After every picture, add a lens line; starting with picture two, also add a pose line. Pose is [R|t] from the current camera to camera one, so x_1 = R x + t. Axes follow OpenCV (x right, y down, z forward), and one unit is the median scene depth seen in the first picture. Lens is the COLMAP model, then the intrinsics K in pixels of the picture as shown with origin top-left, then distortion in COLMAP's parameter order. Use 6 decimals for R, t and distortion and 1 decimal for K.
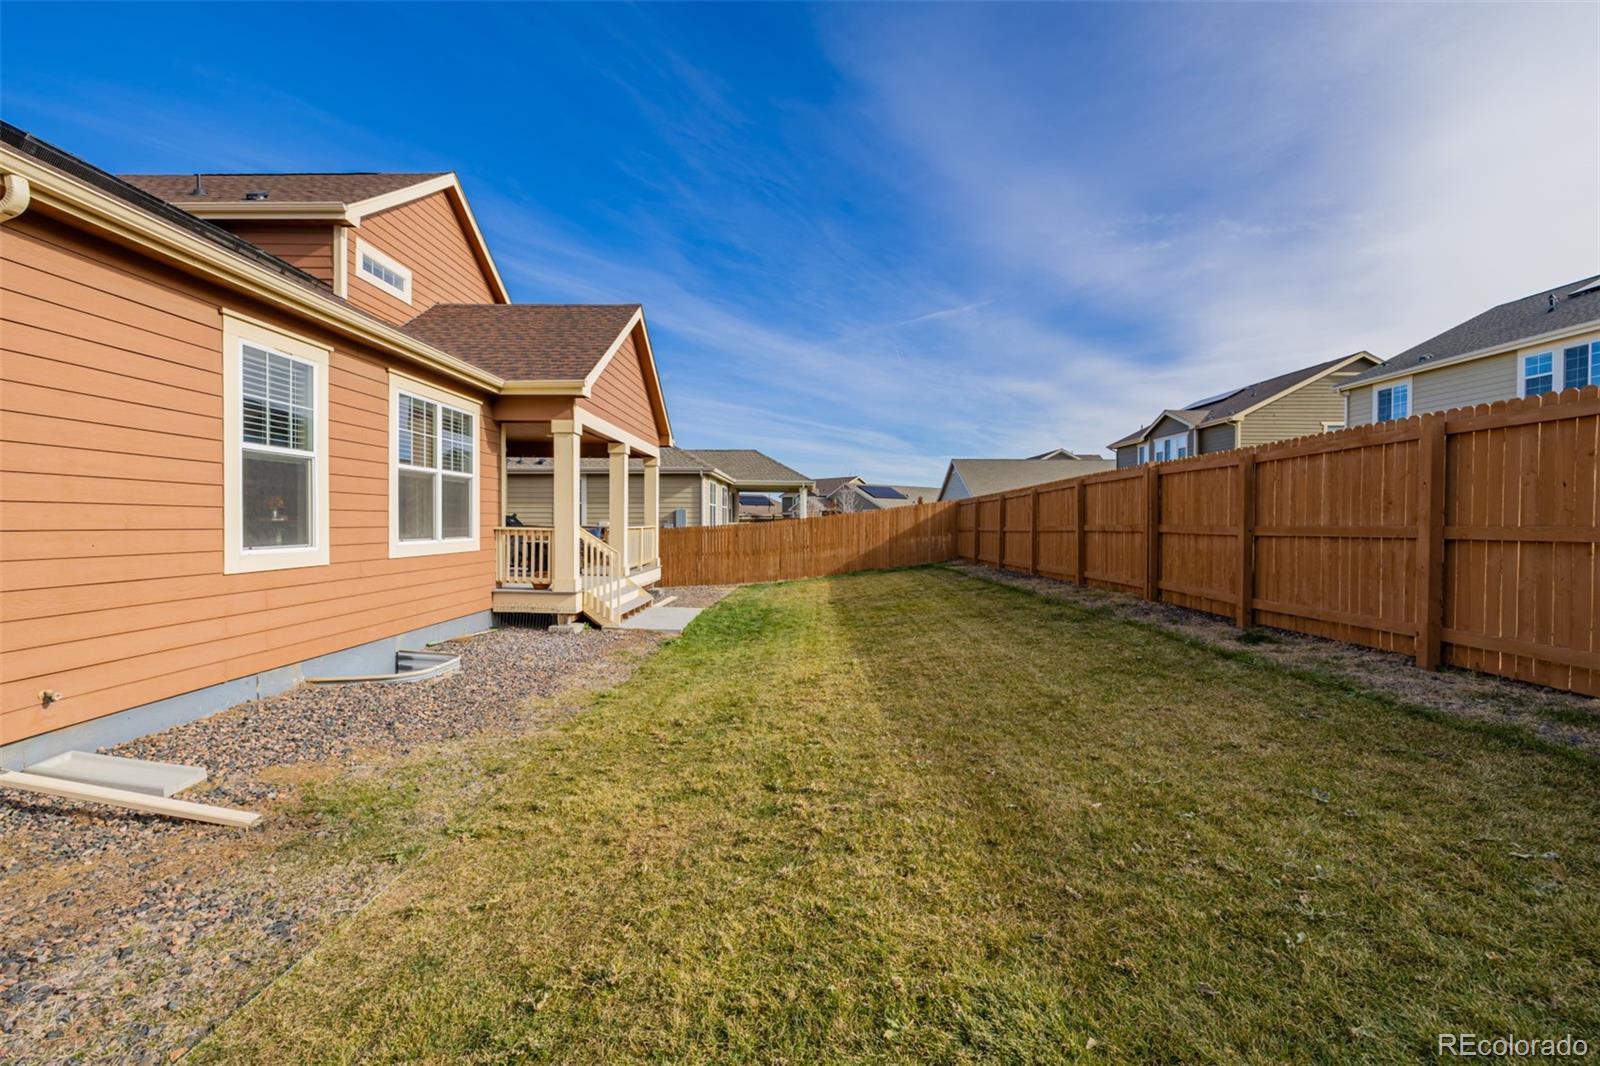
lens RADIAL K [[674.2, 0, 800.0], [0, 674.2, 529.4], [0, 0, 1]] dist [-0.000656, -0.000118]
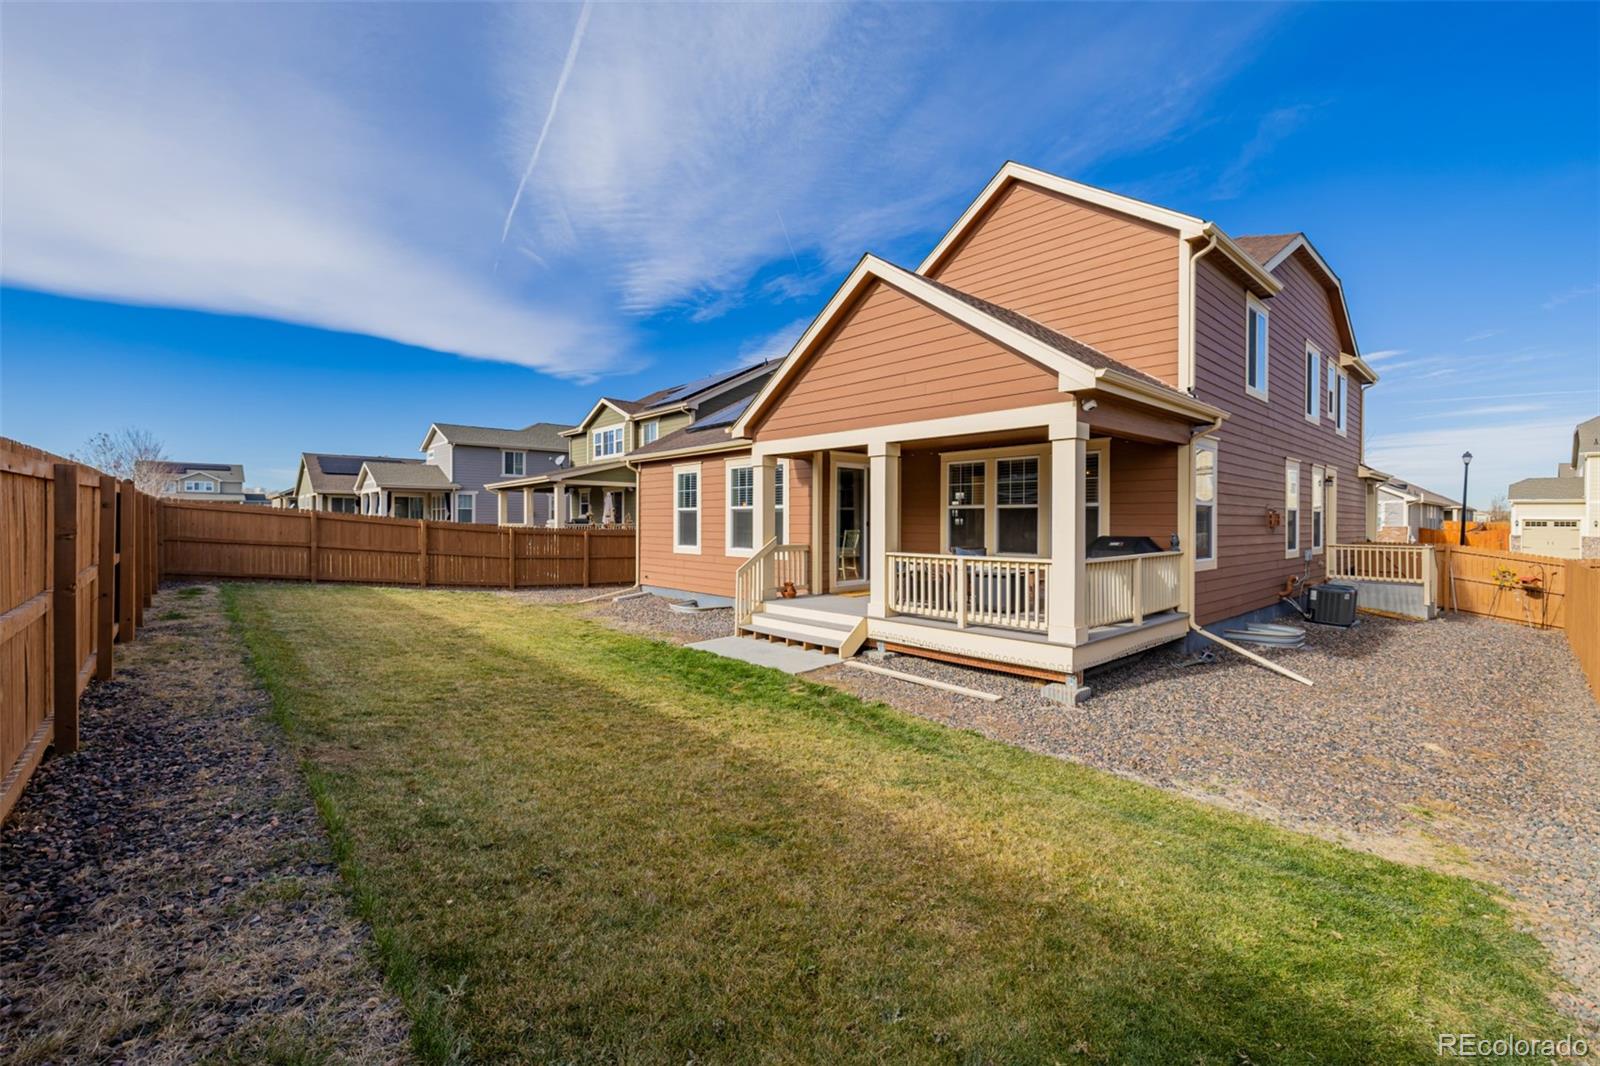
lens RADIAL K [[674.2, 0, 800.7], [0, 674.2, 526.7], [0, 0, 1]] dist [-0.000656, -0.000118]
pose [[-0.732235, 0.002800, -0.681046, 0.605820], [-0.008653, 0.999873, 0.013414, -0.075038], [0.680997, 0.015716, -0.732117, 2.793101]]
